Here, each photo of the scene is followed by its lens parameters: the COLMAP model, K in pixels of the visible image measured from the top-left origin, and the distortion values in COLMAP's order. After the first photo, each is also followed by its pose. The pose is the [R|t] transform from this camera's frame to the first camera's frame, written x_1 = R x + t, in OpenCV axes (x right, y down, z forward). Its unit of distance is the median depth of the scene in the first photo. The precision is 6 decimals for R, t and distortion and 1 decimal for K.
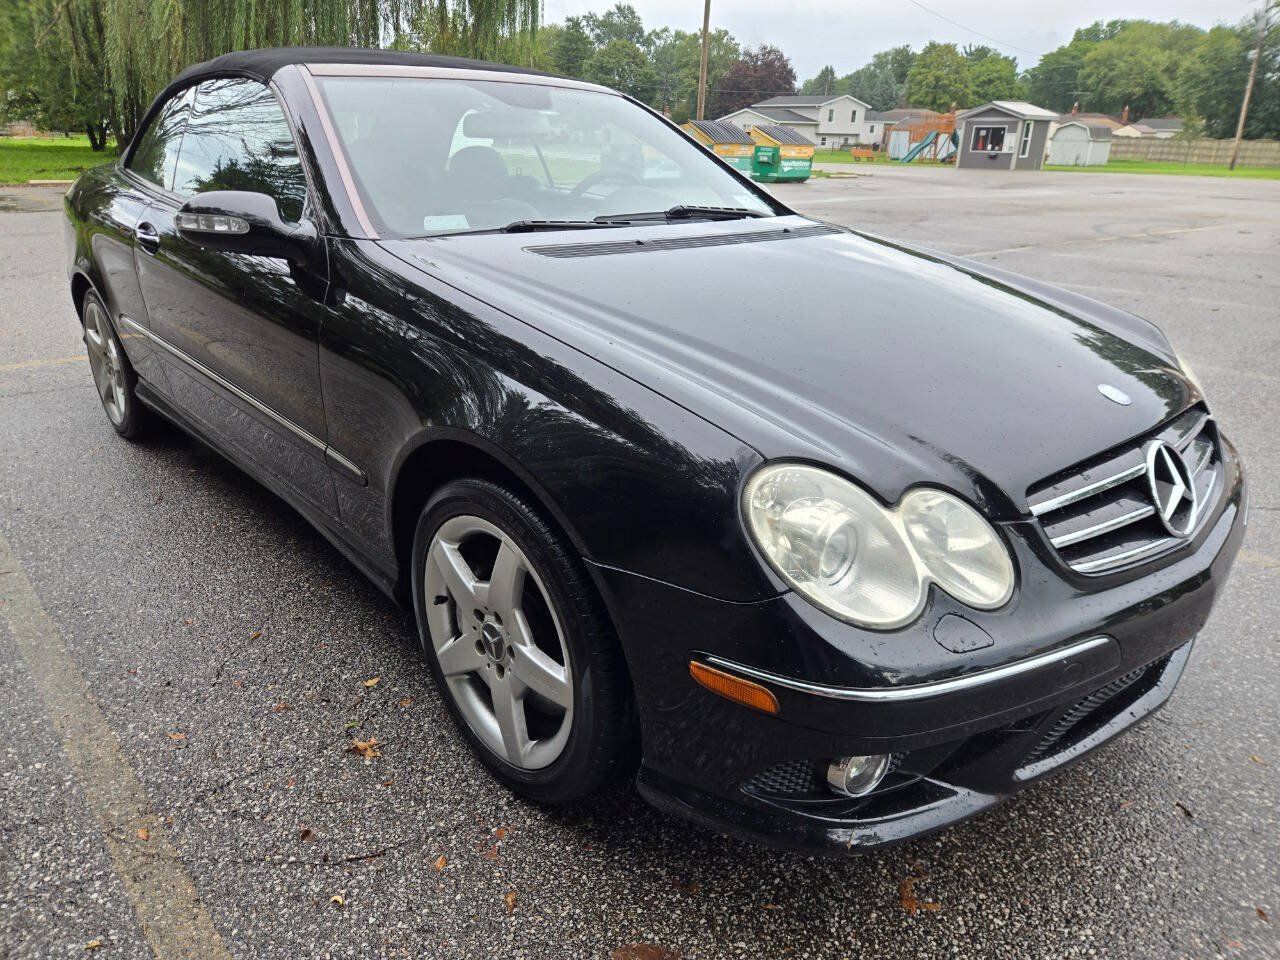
lens RADIAL K [[877.2, 0, 622.5], [0, 877.2, 482.3], [0, 0, 1]] dist [0.058645, -0.056032]
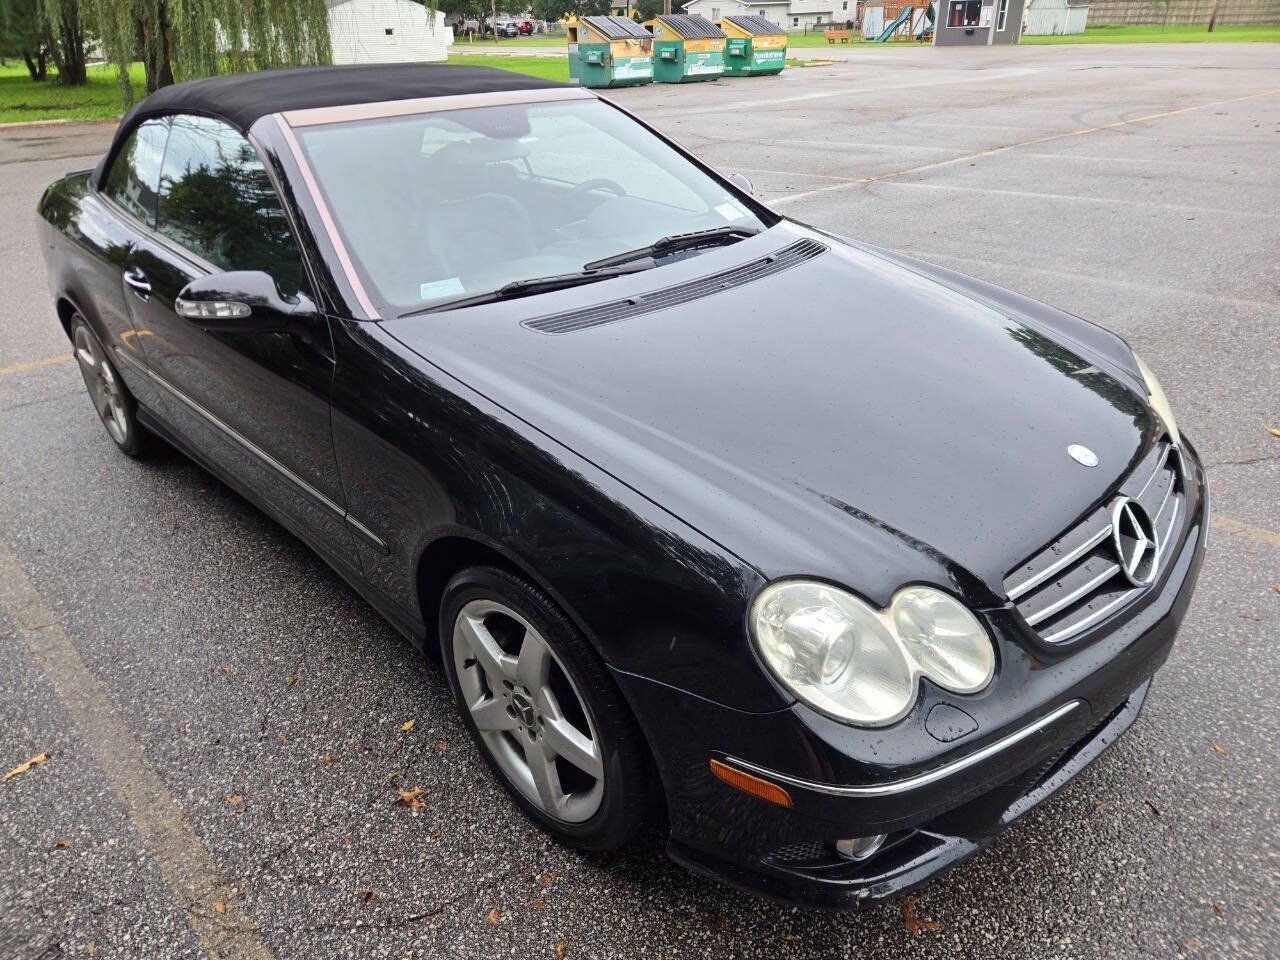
lens RADIAL K [[872.6, 0, 634.9], [0, 872.6, 473.2], [0, 0, 1]] dist [0.064439, -0.061580]
pose [[0.997567, -0.066715, 0.020231, -0.012306], [0.064496, 0.993339, 0.095491, -0.202671], [-0.026467, -0.093954, 0.995225, -0.054088]]
